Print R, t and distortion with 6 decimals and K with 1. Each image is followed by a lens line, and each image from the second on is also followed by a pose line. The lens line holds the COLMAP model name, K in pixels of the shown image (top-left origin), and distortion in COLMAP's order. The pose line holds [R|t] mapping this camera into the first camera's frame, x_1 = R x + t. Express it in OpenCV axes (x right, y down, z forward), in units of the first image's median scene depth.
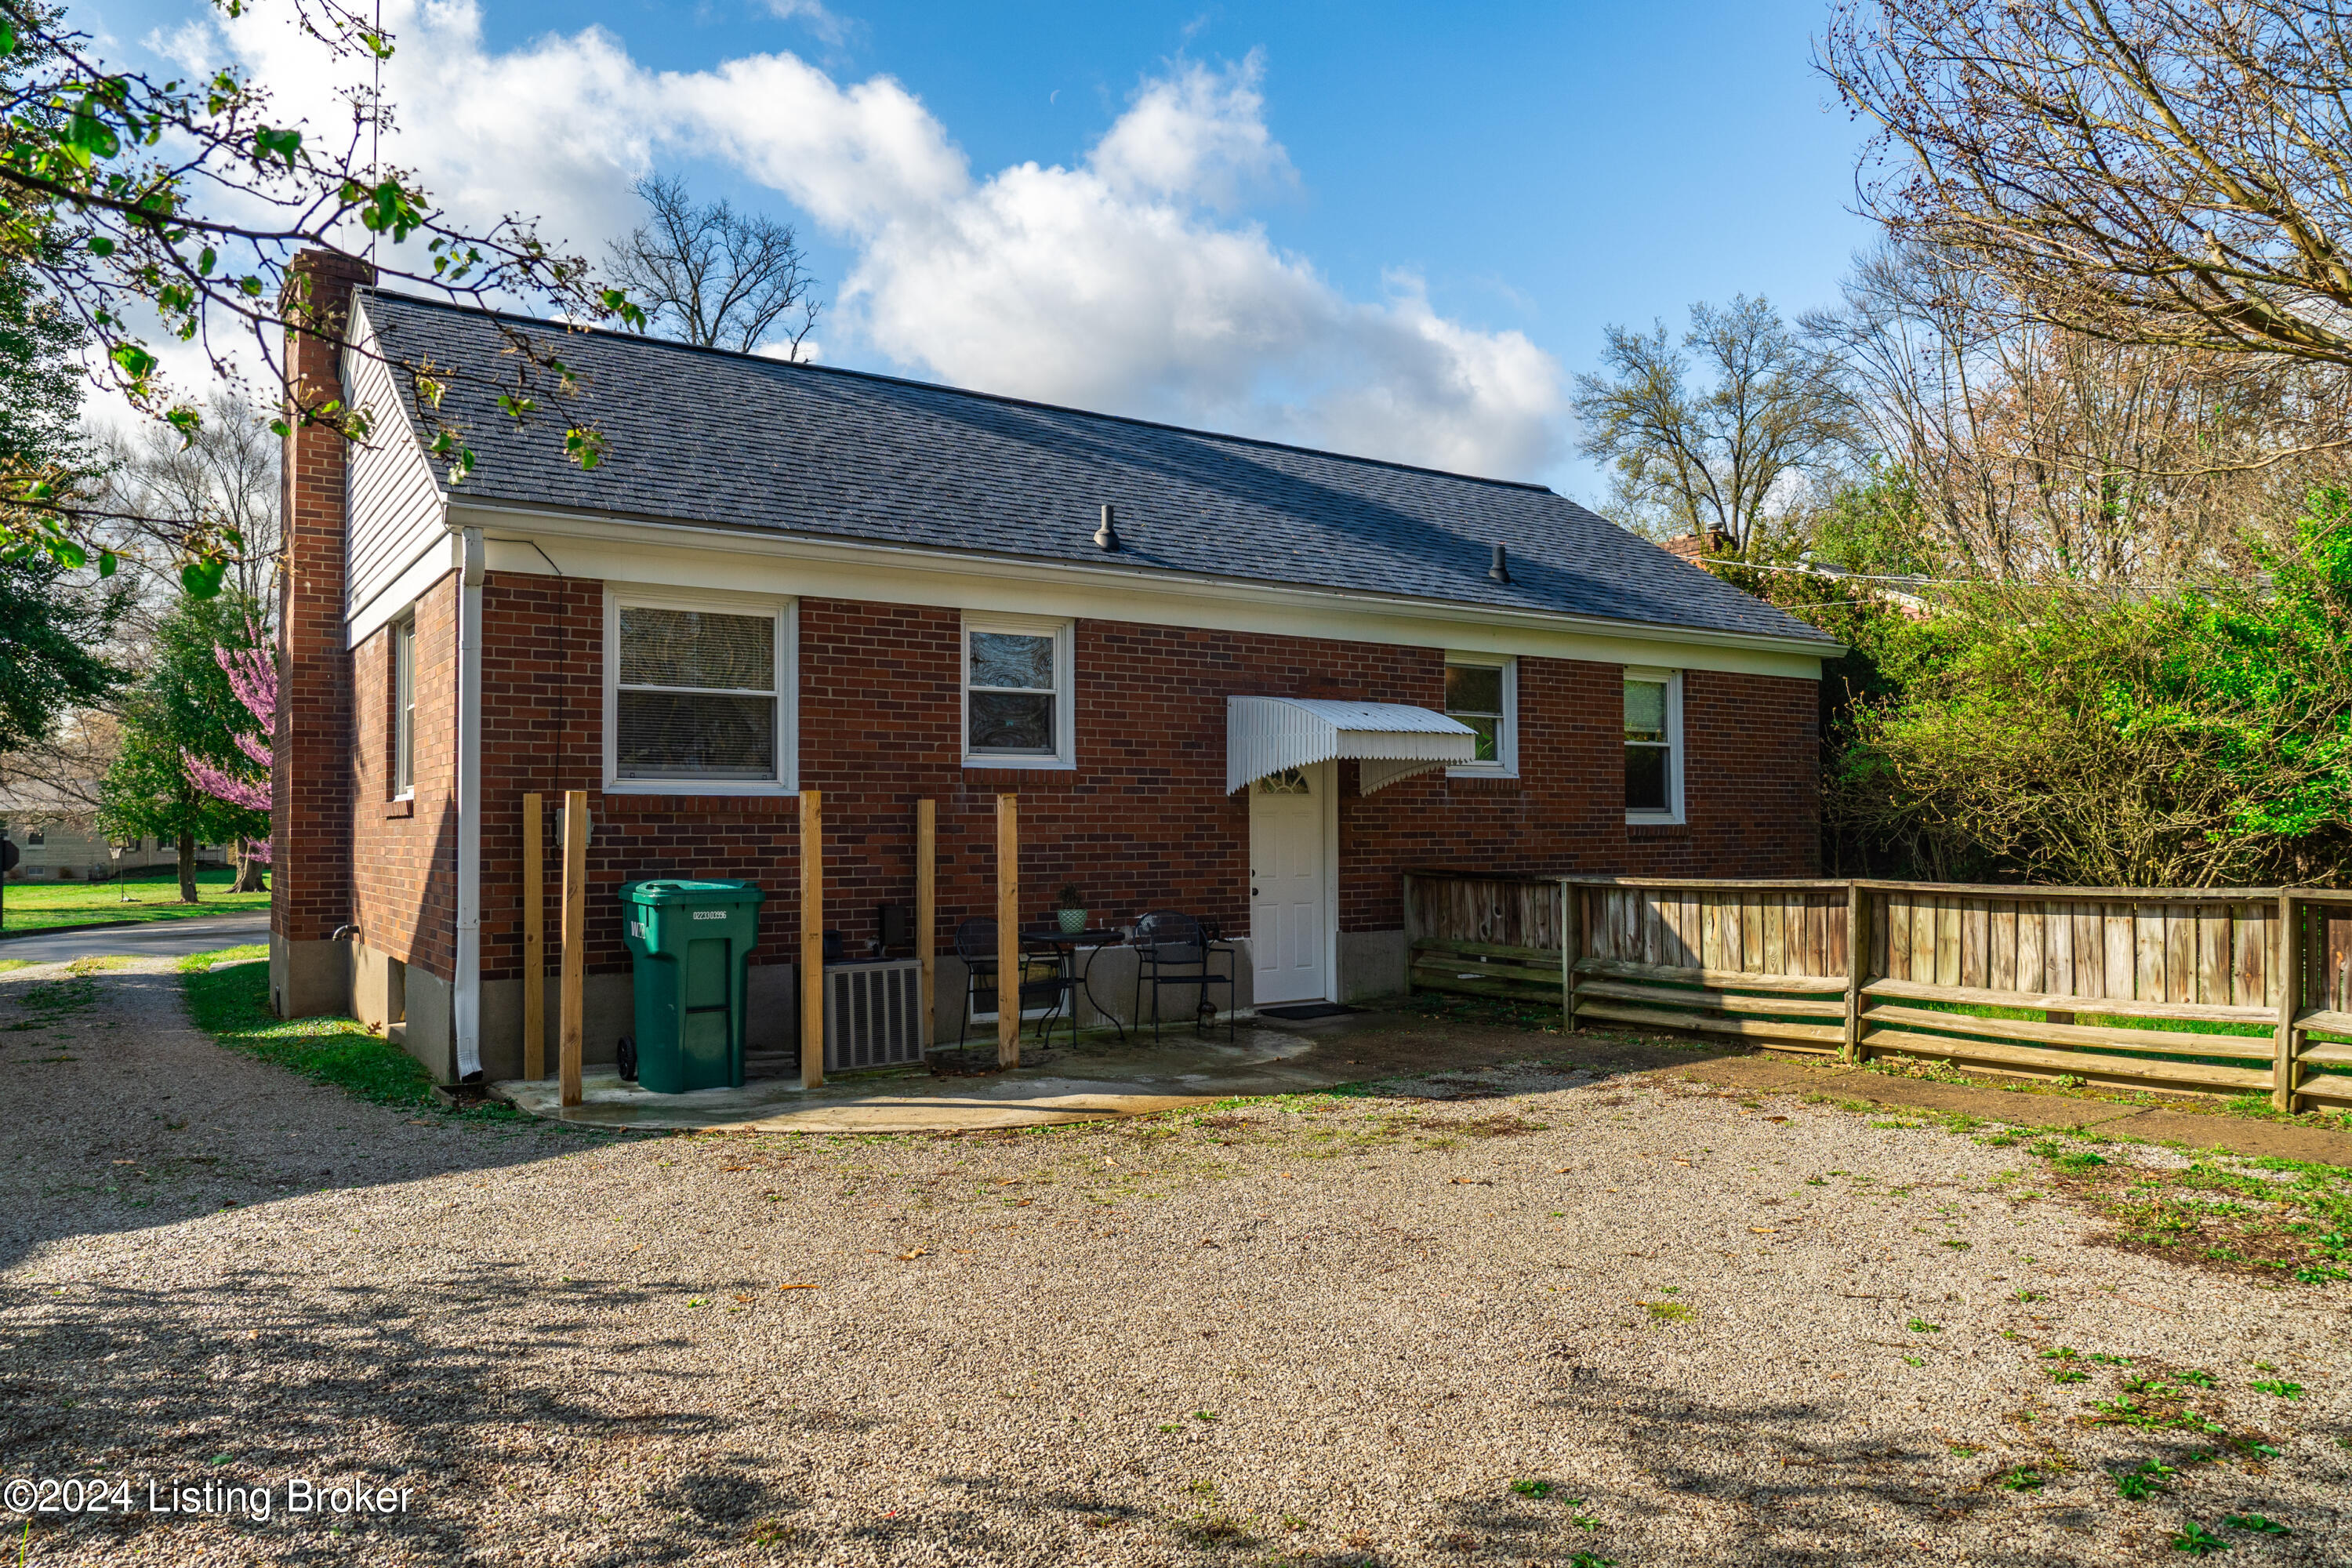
lens RADIAL K [[1667.2, 0, 1176.1], [0, 1667.2, 790.6], [0, 0, 1]] dist [-0.010134, -0.001506]
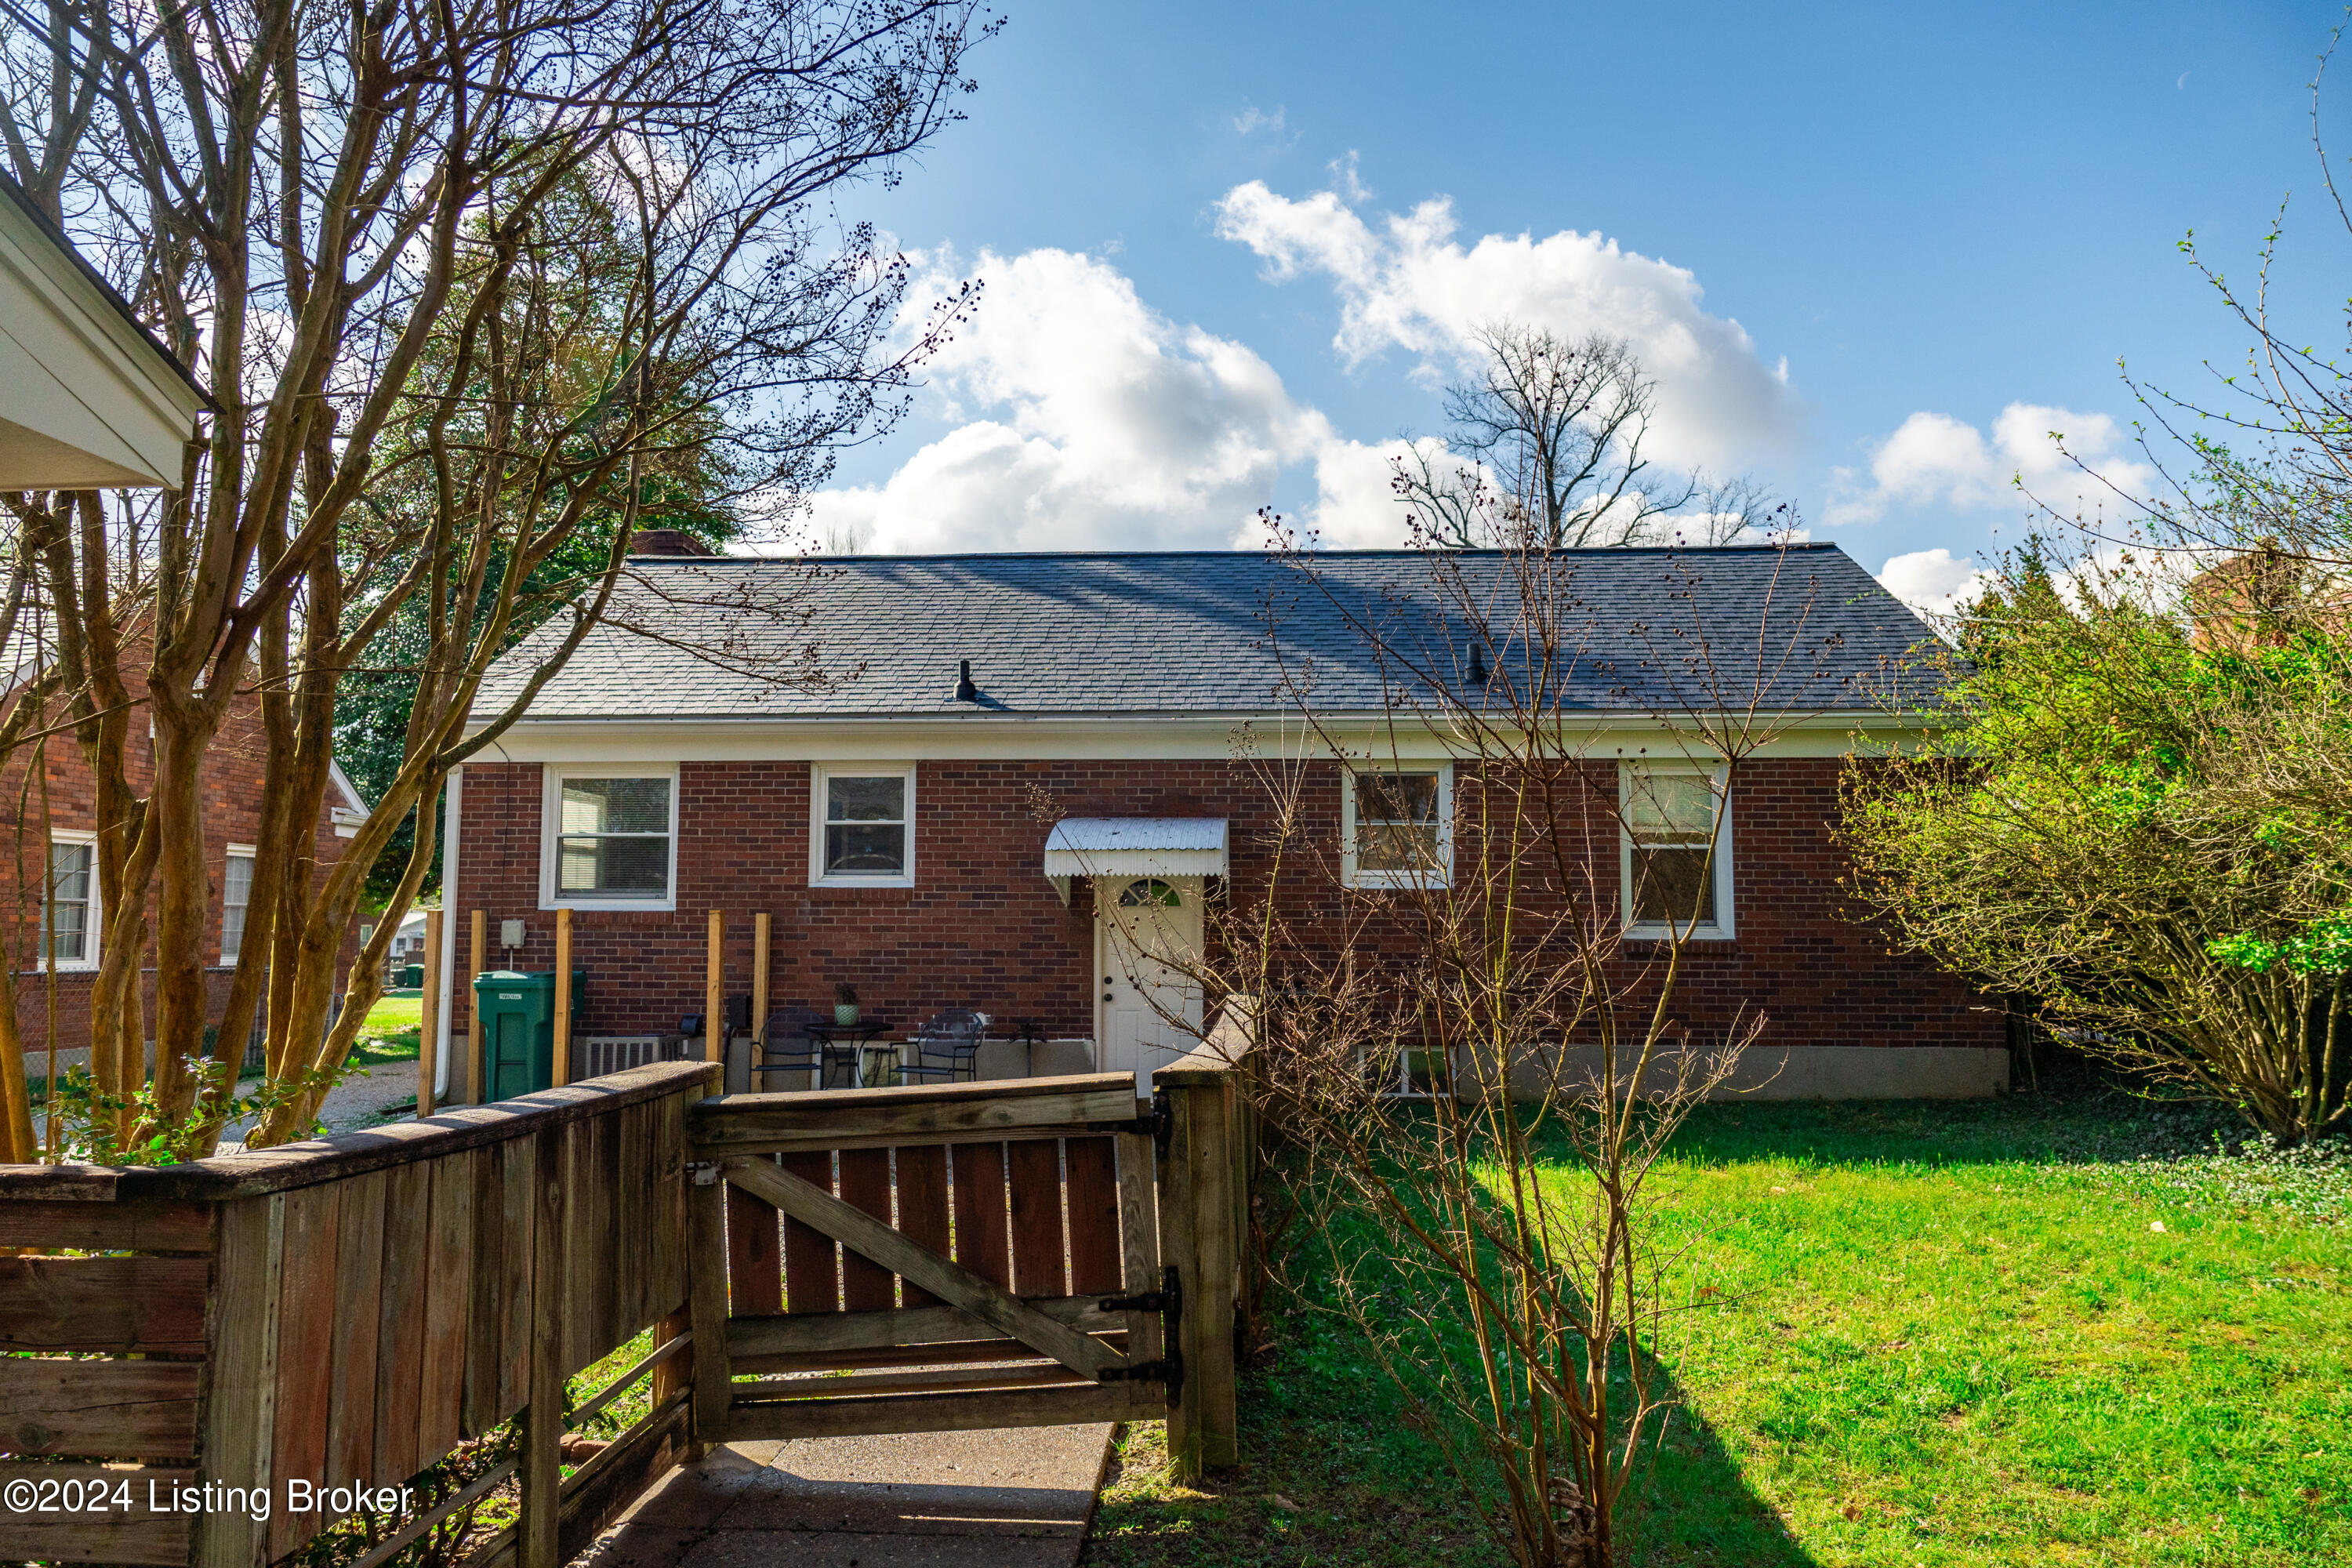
lens RADIAL K [[1667.2, 0, 1175.7], [0, 1667.2, 786.4], [0, 0, 1]] dist [-0.010134, -0.001506]
pose [[0.763308, -0.045212, -0.644451, 0.855746], [0.007715, 0.998115, -0.060886, -0.010761], [0.645989, 0.041503, 0.762217, 0.213186]]
